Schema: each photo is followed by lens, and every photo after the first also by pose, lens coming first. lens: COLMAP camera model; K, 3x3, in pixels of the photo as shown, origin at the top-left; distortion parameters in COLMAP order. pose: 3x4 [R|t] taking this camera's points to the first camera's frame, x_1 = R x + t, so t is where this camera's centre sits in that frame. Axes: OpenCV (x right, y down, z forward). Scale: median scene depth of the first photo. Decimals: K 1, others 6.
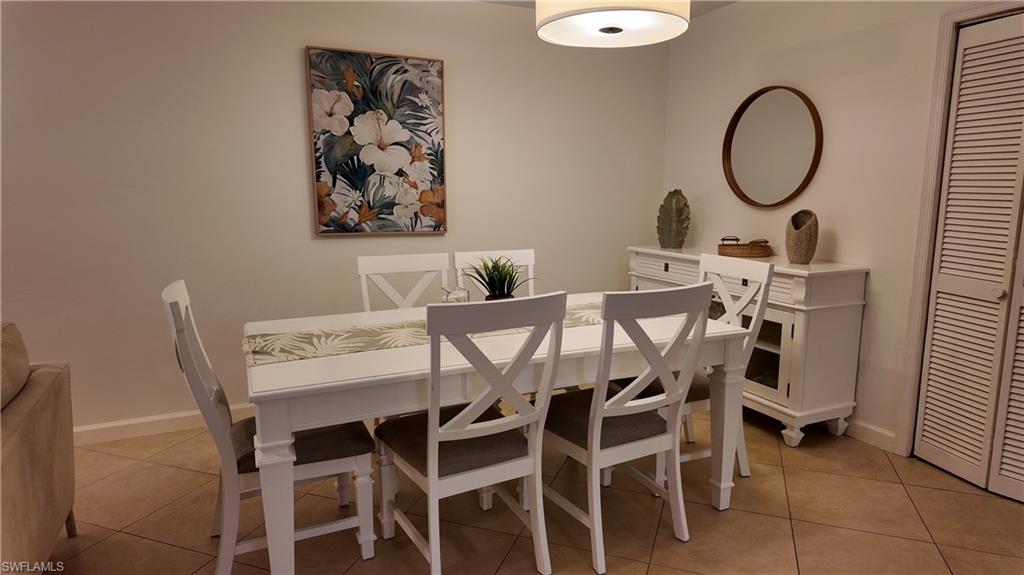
lens RADIAL K [[584.8, 0, 522.7], [0, 584.8, 288.1], [0, 0, 1]] dist [0.081608, -0.121597]
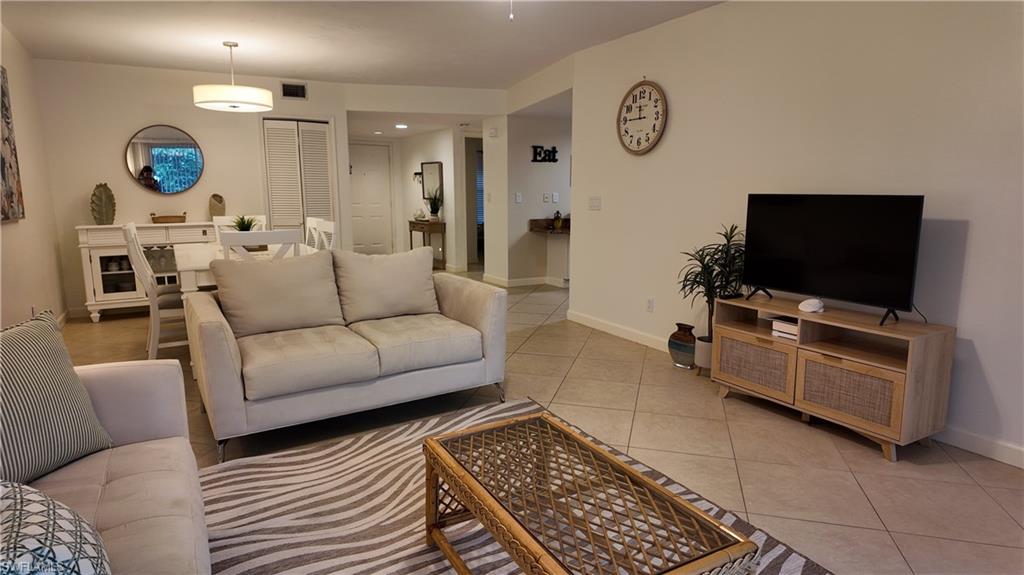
lens RADIAL K [[588.2, 0, 512.0], [0, 588.2, 287.5], [0, 0, 1]] dist [0.001700, 0.000401]
pose [[-0.102413, -0.162336, 0.981406, -1.463048], [0.161772, 0.970742, 0.177454, -0.016355], [-0.981500, 0.176938, -0.073155, 0.194012]]
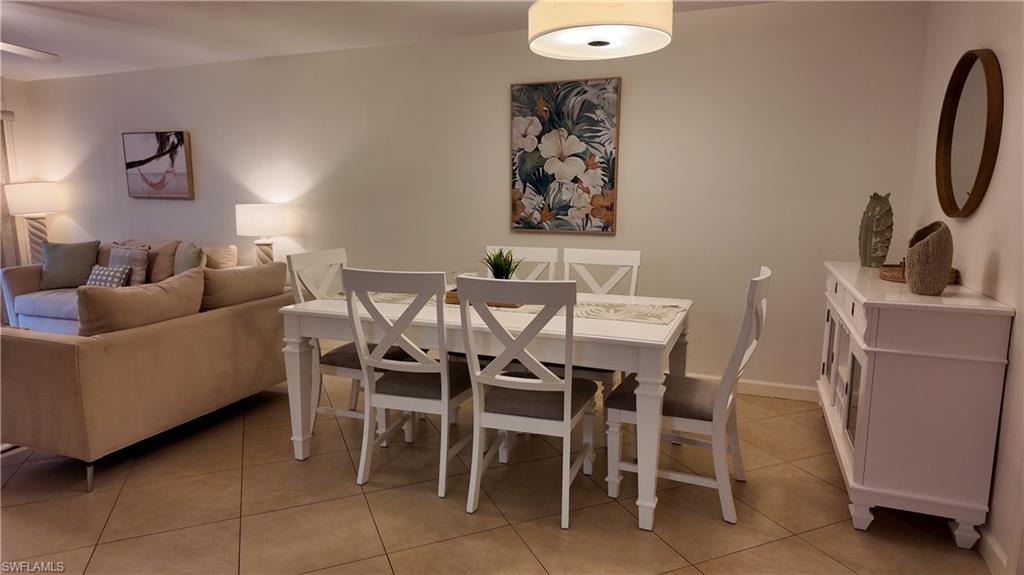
lens RADIAL K [[592.9, 0, 512.0], [0, 592.9, 287.5], [0, 0, 1]] dist [0.059988, -0.052153]
pose [[0.690612, 0.110311, -0.714763, 0.578316], [-0.116681, 0.992347, 0.040413, -0.018183], [0.713751, 0.055490, 0.698198, 0.103672]]
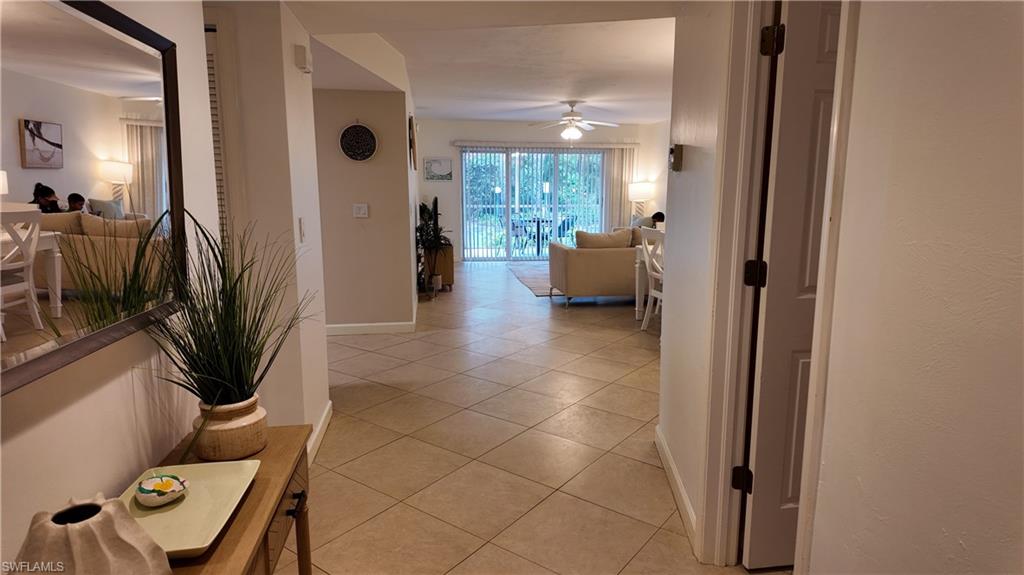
lens RADIAL K [[592.9, 0, 512.0], [0, 592.9, 287.5], [0, 0, 1]] dist [0.059988, -0.052153]
pose [[-0.303099, 0.157702, -0.939820, 1.537475], [-0.156694, 0.964541, 0.212385, -0.112266], [0.939988, 0.211637, -0.267641, 0.627662]]
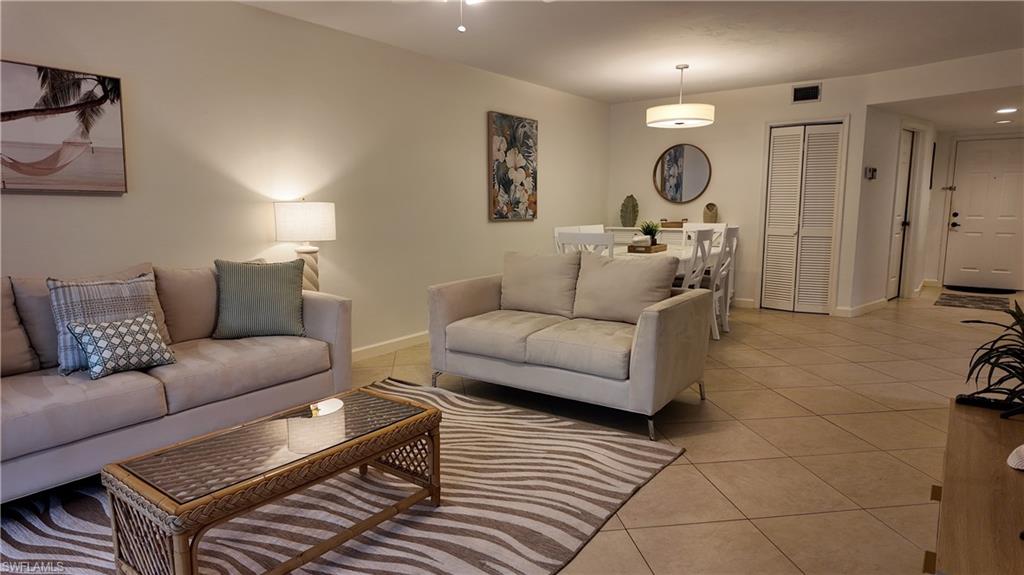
lens RADIAL K [[590.9, 0, 512.0], [0, 590.9, 287.5], [0, 0, 1]] dist [0.002763, -0.000995]
pose [[0.877951, -0.069361, 0.473699, -1.090073], [0.080701, 0.996732, -0.003626, 0.110940], [-0.471899, 0.041411, 0.880680, -0.500347]]
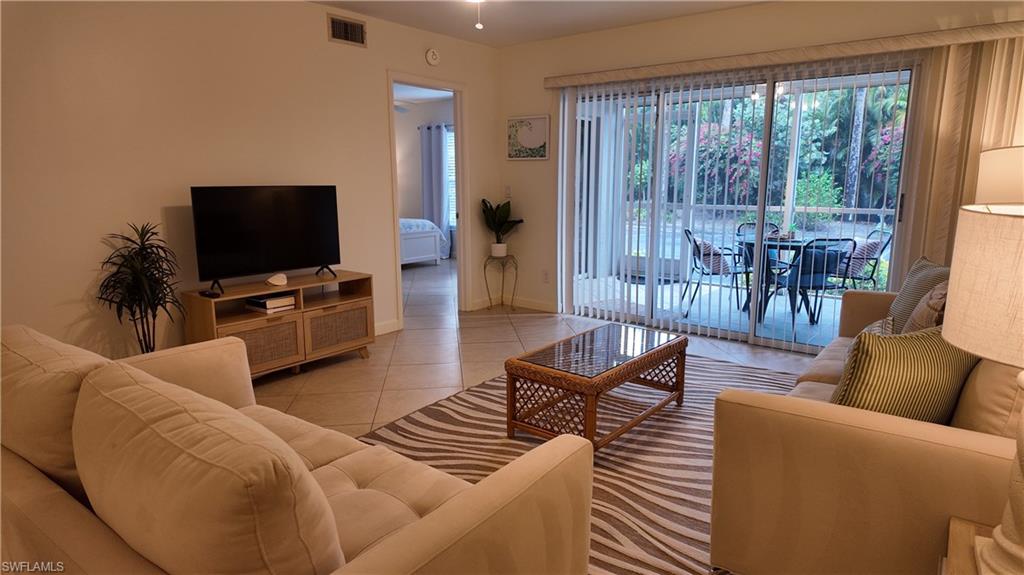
lens RADIAL K [[592.9, 0, 512.0], [0, 592.9, 287.5], [0, 0, 1]] dist [0.059988, -0.052153]
pose [[-0.887806, 0.088375, -0.451652, -0.496606], [-0.070926, 0.943391, 0.324011, -0.127648], [0.454719, 0.319693, -0.831280, 0.795196]]
